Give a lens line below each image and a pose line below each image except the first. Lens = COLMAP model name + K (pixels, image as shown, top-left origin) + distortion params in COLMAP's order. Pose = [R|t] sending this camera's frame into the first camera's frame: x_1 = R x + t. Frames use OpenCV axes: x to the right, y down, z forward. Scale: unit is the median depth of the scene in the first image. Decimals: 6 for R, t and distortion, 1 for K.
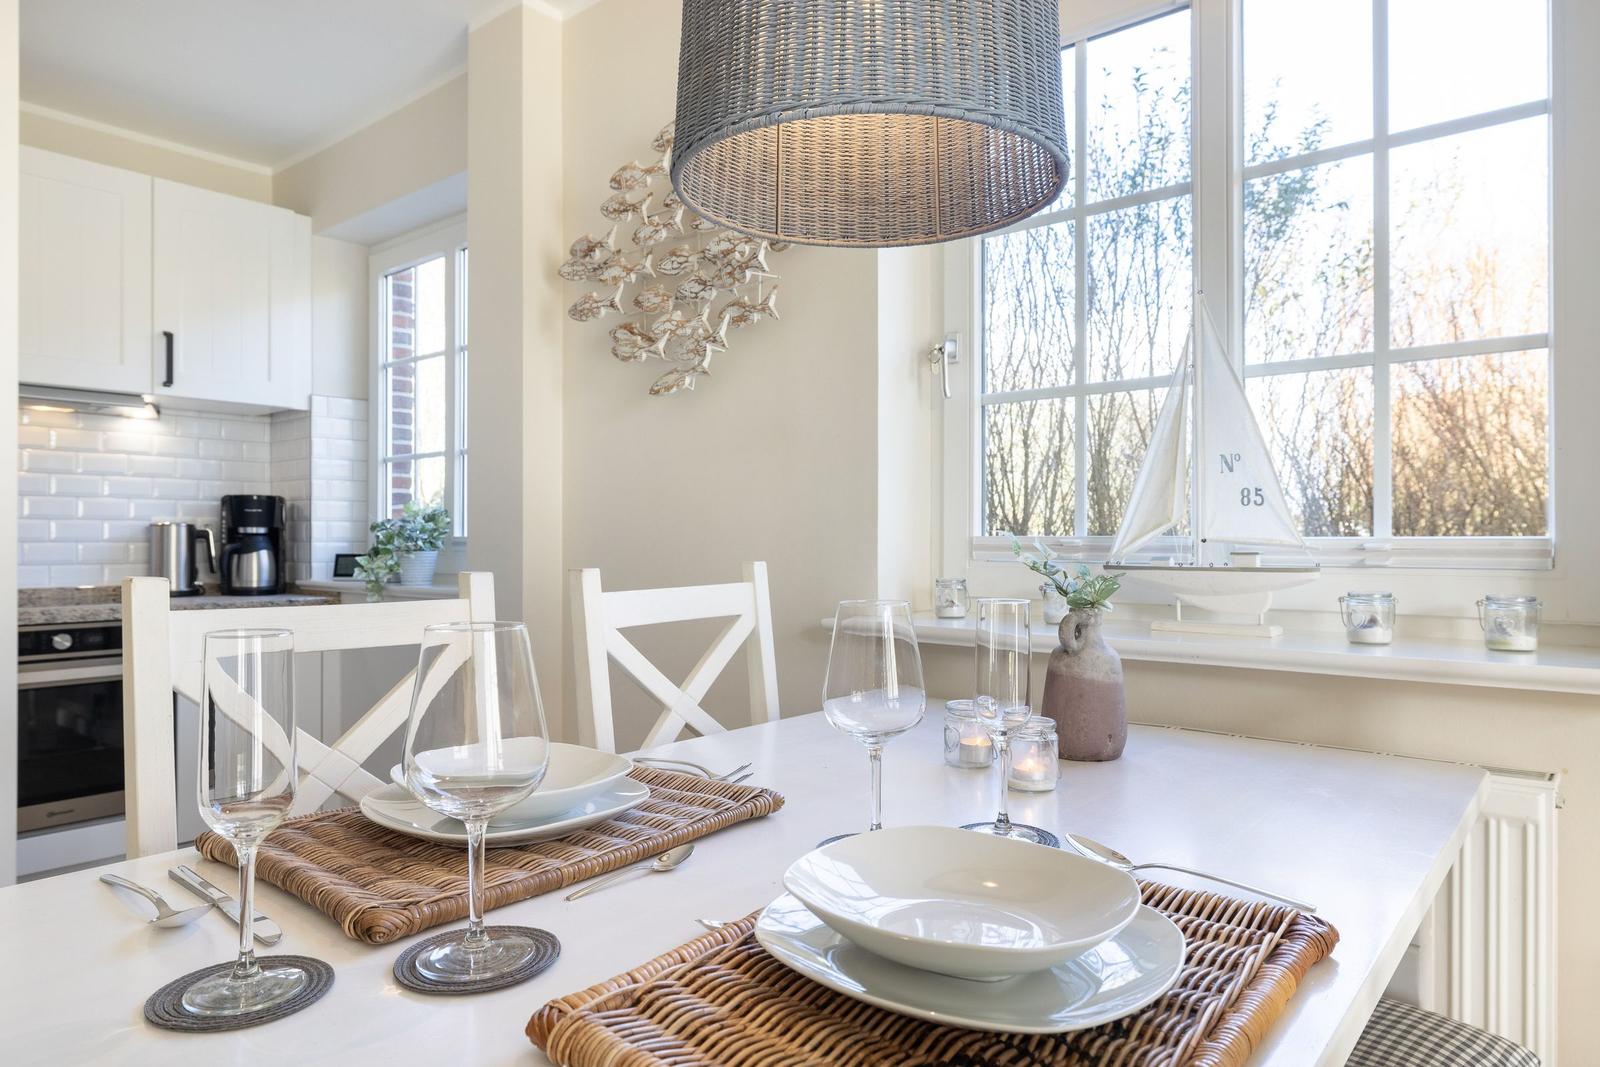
lens RADIAL K [[1078.1, 0, 800.0], [0, 1078.1, 533.5], [0, 0, 1]] dist [0.002431, 0.000500]
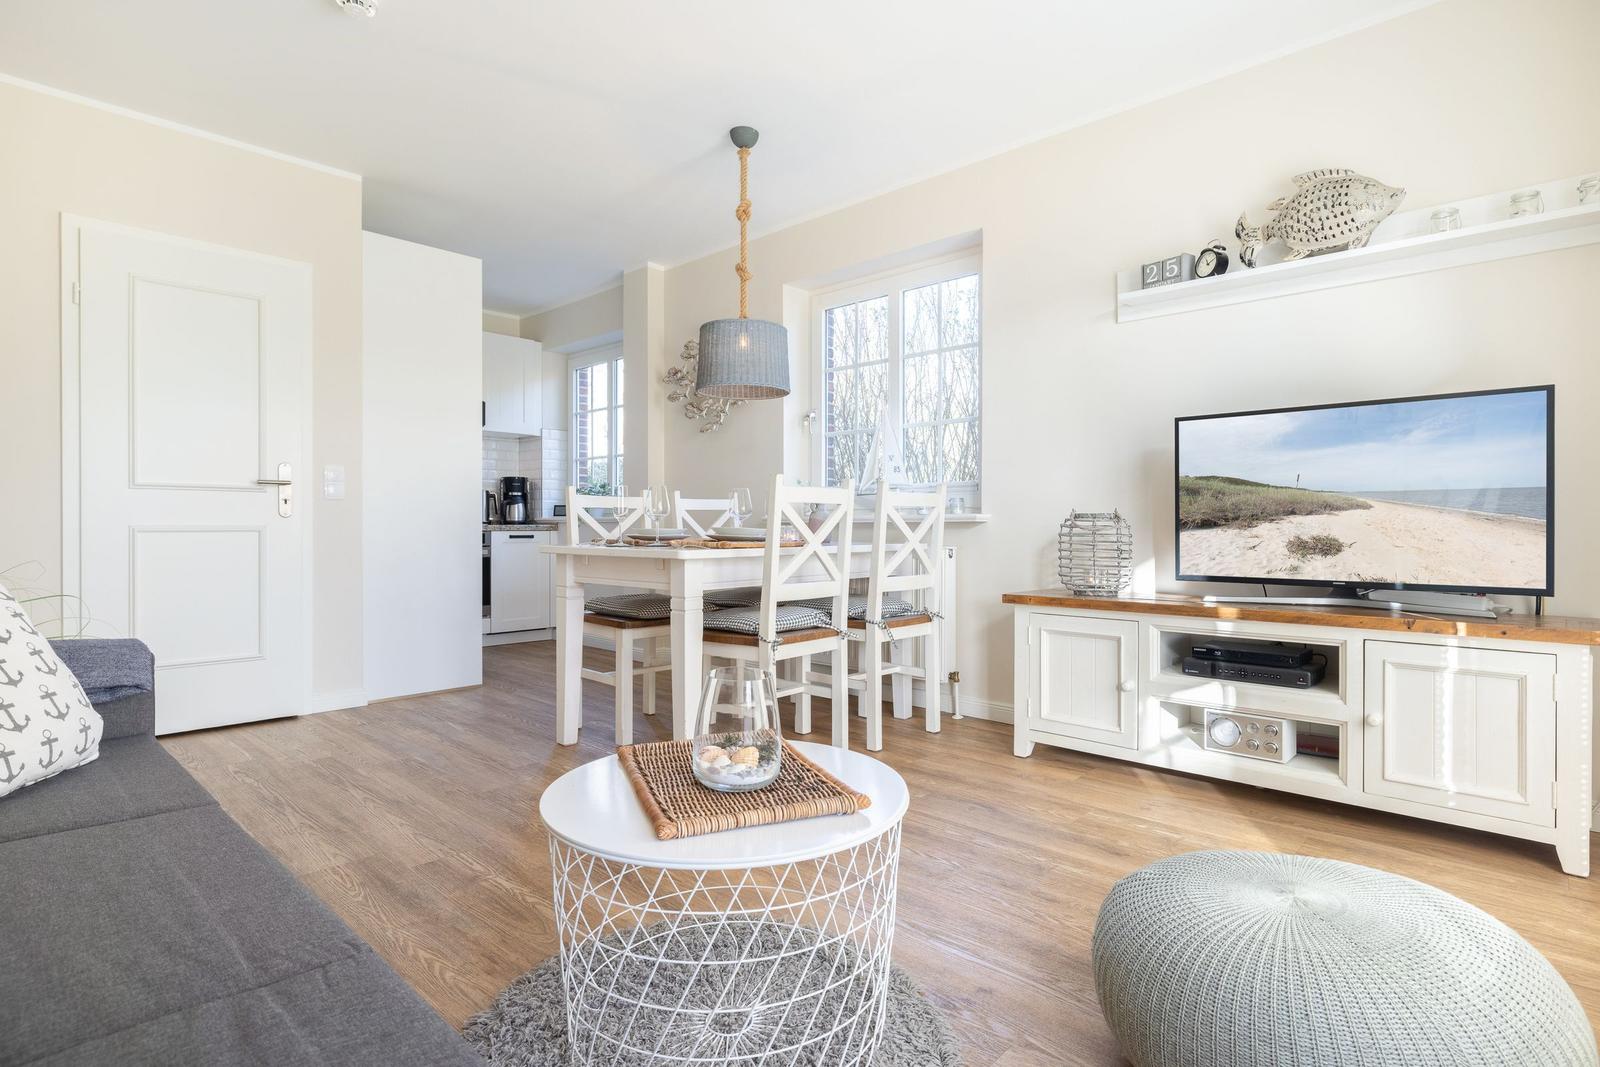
lens RADIAL K [[802.0, 0, 800.0], [0, 802.0, 533.5], [0, 0, 1]] dist [-0.001644, -0.000421]
pose [[0.999354, 0.002198, -0.035860, 0.100872], [-0.001543, 0.999832, 0.018282, 0.045196], [0.035895, -0.018215, 0.999190, -0.539252]]
